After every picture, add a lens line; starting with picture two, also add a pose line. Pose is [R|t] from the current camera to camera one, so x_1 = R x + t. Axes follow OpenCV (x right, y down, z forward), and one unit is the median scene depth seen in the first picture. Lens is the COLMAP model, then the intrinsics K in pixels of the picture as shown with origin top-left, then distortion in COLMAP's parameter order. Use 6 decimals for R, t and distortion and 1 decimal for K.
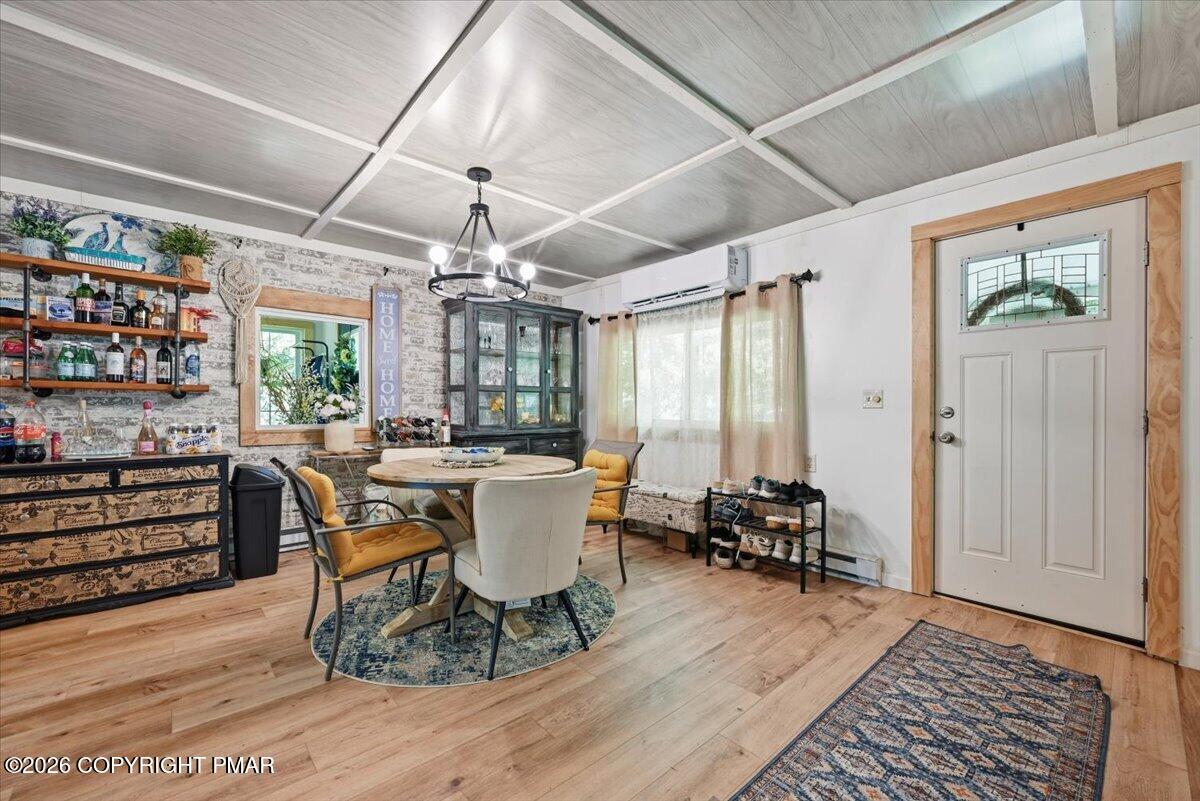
lens RADIAL K [[473.3, 0, 605.0], [0, 473.3, 406.1], [0, 0, 1]] dist [-0.001464, -0.000065]
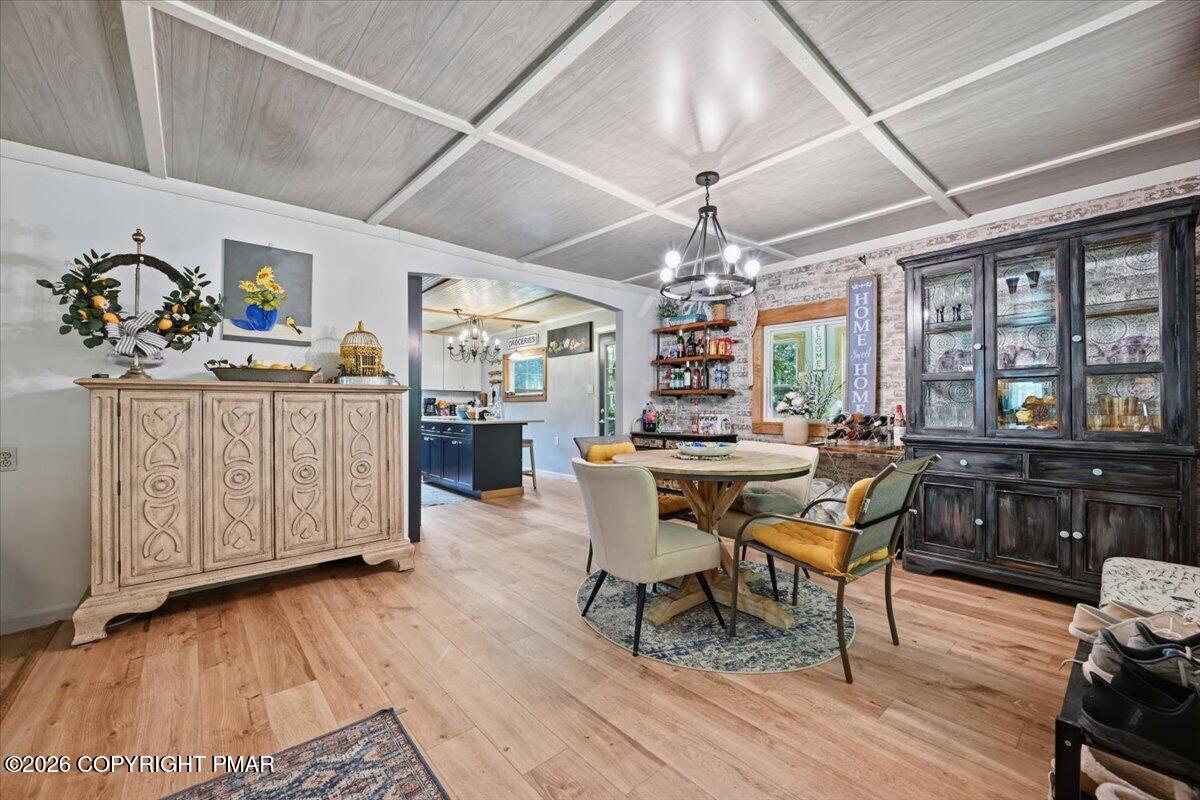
lens RADIAL K [[473.3, 0, 605.4], [0, 473.3, 403.0], [0, 0, 1]] dist [-0.001464, -0.000065]
pose [[0.000388, 0.002118, -0.999998, 0.668575], [0.012777, 0.999916, 0.002123, -0.009999], [0.999918, -0.012778, 0.000361, 0.664470]]
